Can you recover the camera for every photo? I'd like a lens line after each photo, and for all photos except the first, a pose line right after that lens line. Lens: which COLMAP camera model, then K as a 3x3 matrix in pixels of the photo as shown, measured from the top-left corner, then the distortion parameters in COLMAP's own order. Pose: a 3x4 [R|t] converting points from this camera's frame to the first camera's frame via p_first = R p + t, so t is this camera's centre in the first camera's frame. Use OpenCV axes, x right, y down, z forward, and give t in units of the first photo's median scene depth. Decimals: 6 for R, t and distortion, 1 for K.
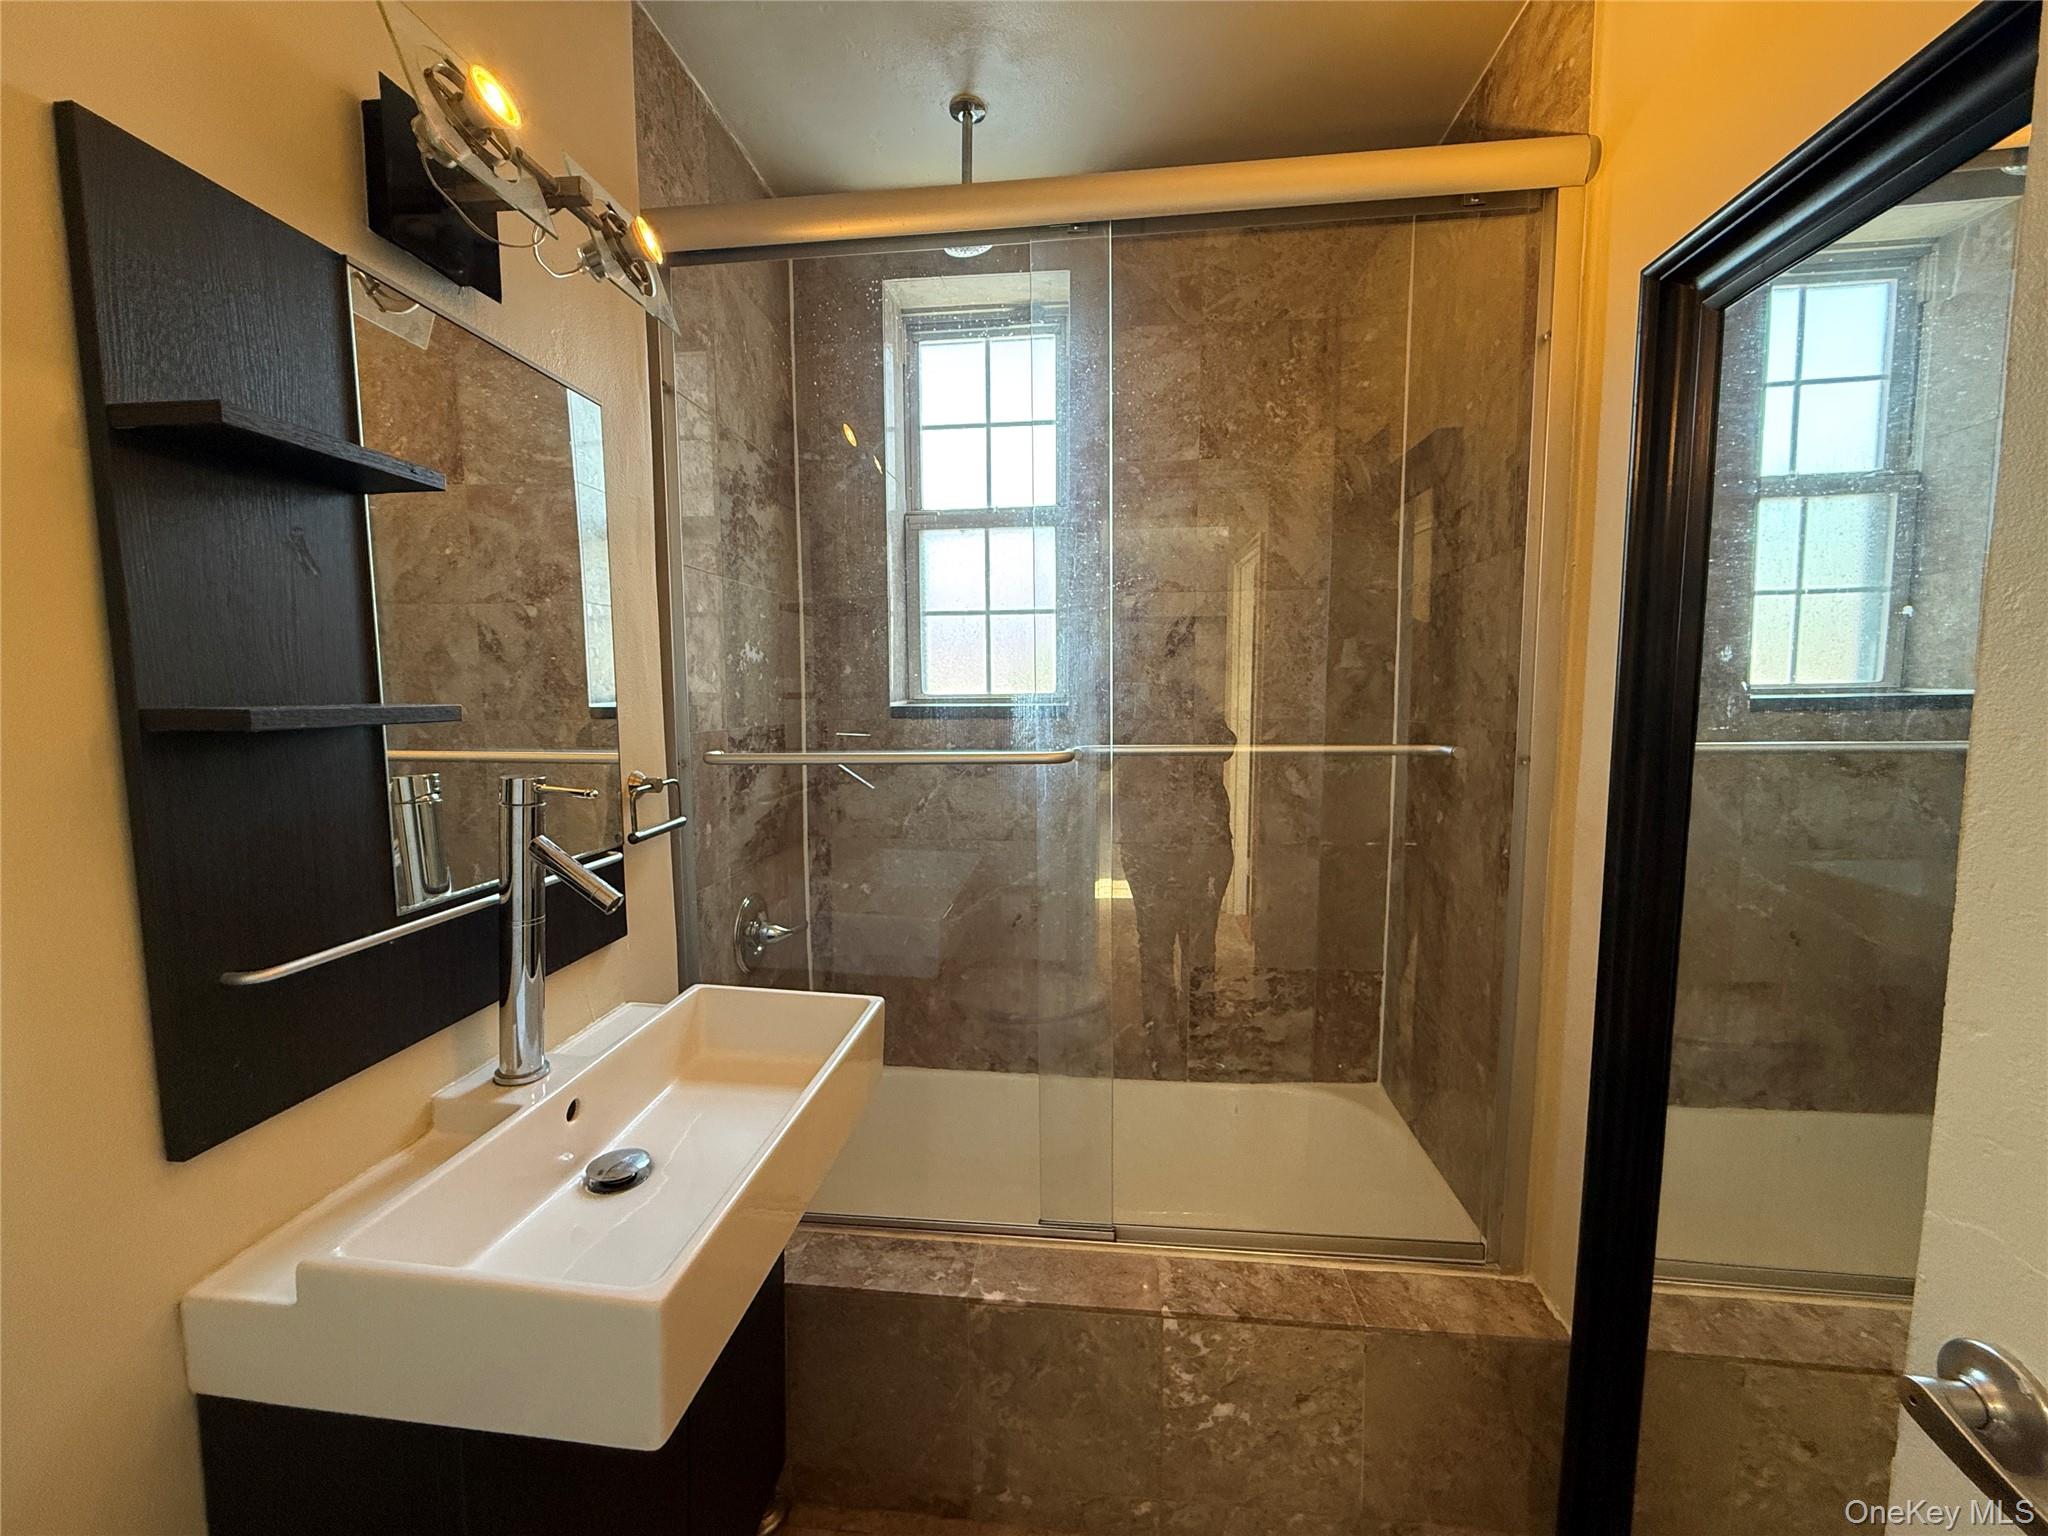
lens RADIAL K [[815.3, 0, 1015.3], [0, 815.3, 764.6], [0, 0, 1]] dist [0.000173, -0.000063]
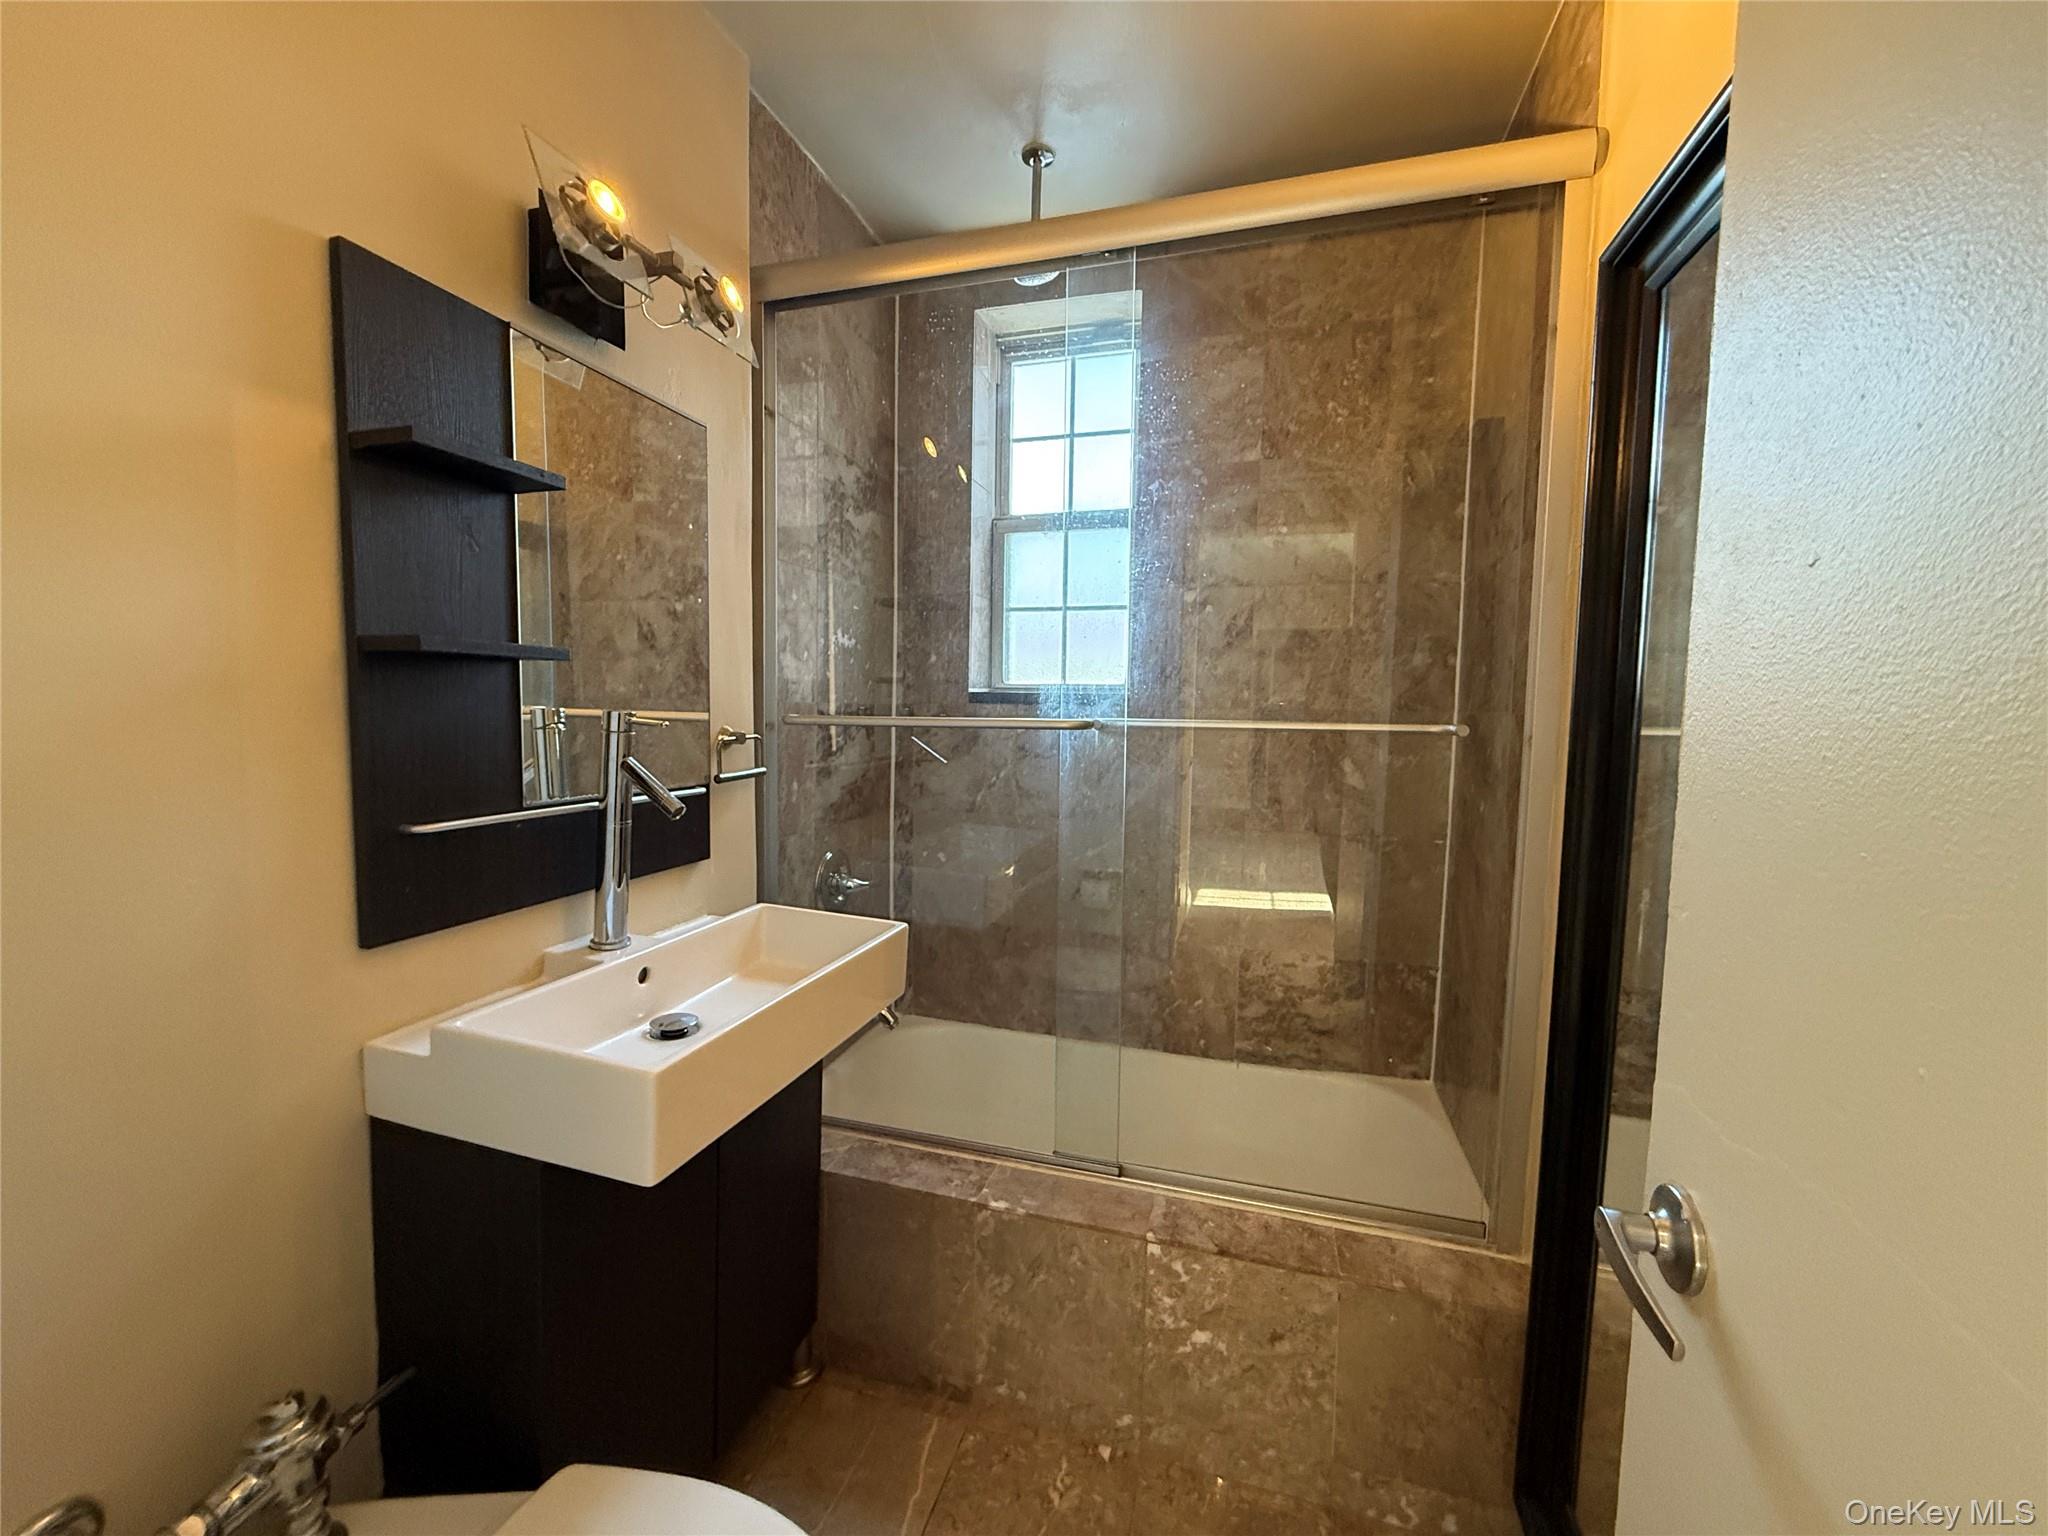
lens RADIAL K [[815.3, 0, 1014.9], [0, 815.3, 765.0], [0, 0, 1]] dist [0.000173, -0.000063]
pose [[0.982358, 0.036533, -0.183405, 0.173857], [-0.040308, 0.999044, -0.016898, 0.066202], [0.182613, 0.023992, 0.982892, -0.106888]]
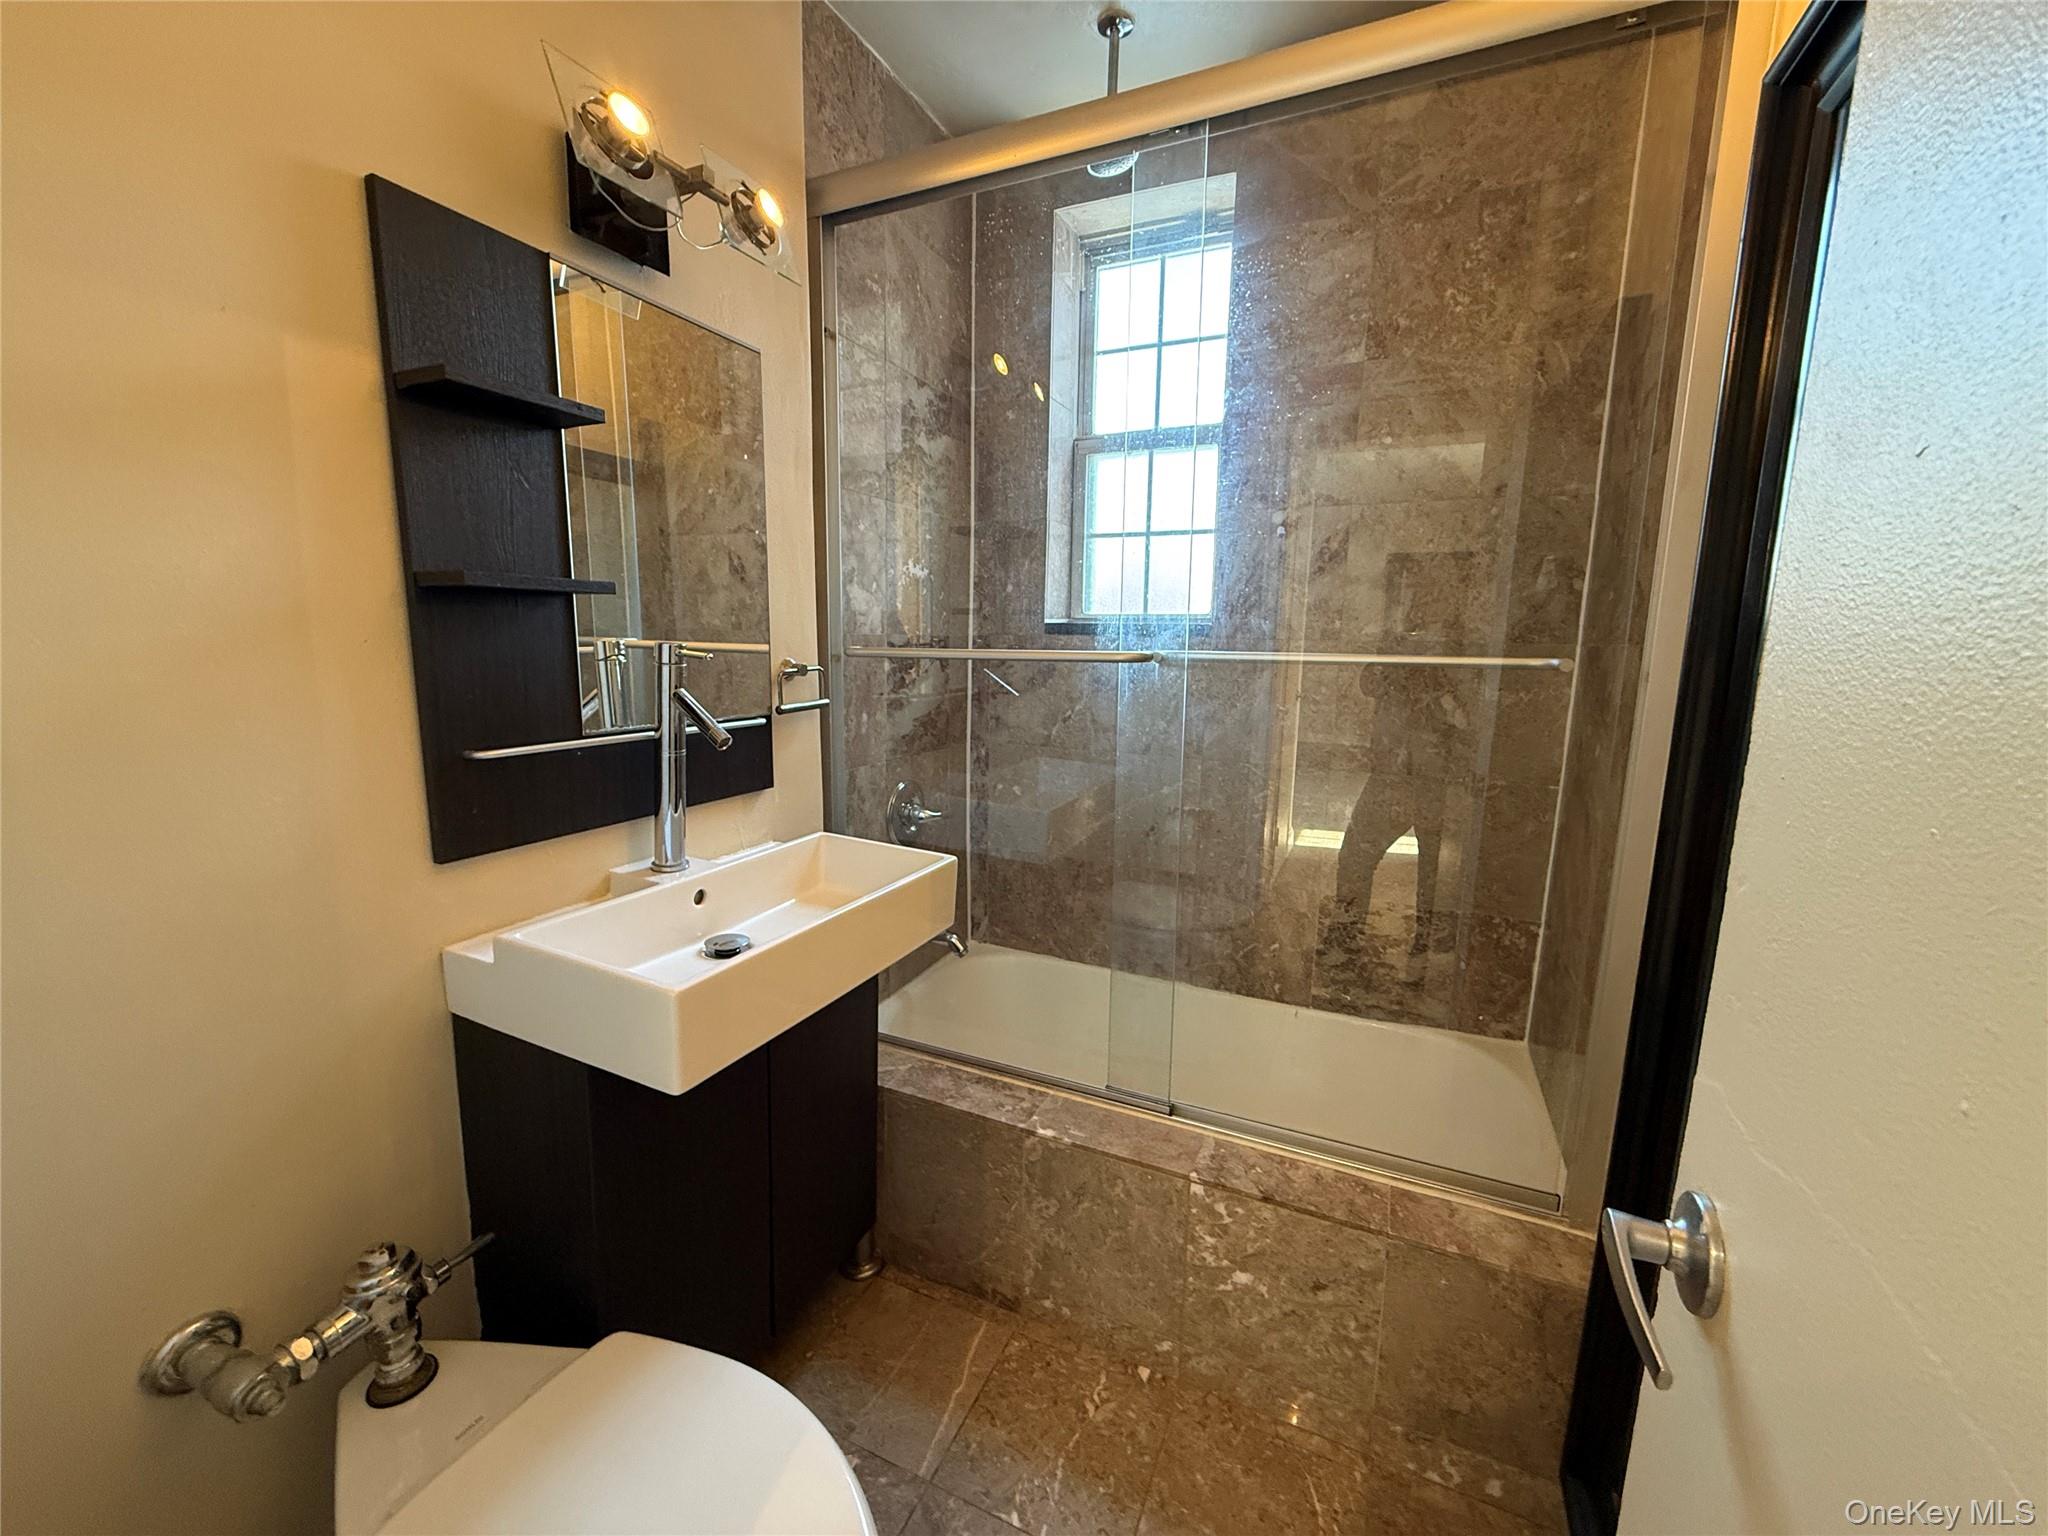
lens RADIAL K [[815.3, 0, 1014.6], [0, 815.3, 765.3], [0, 0, 1]] dist [0.000173, -0.000063]
pose [[0.946218, 0.071763, -0.315470, 0.247548], [-0.051032, 0.995989, 0.073503, 0.059040], [0.319479, -0.053451, 0.946085, -0.062119]]
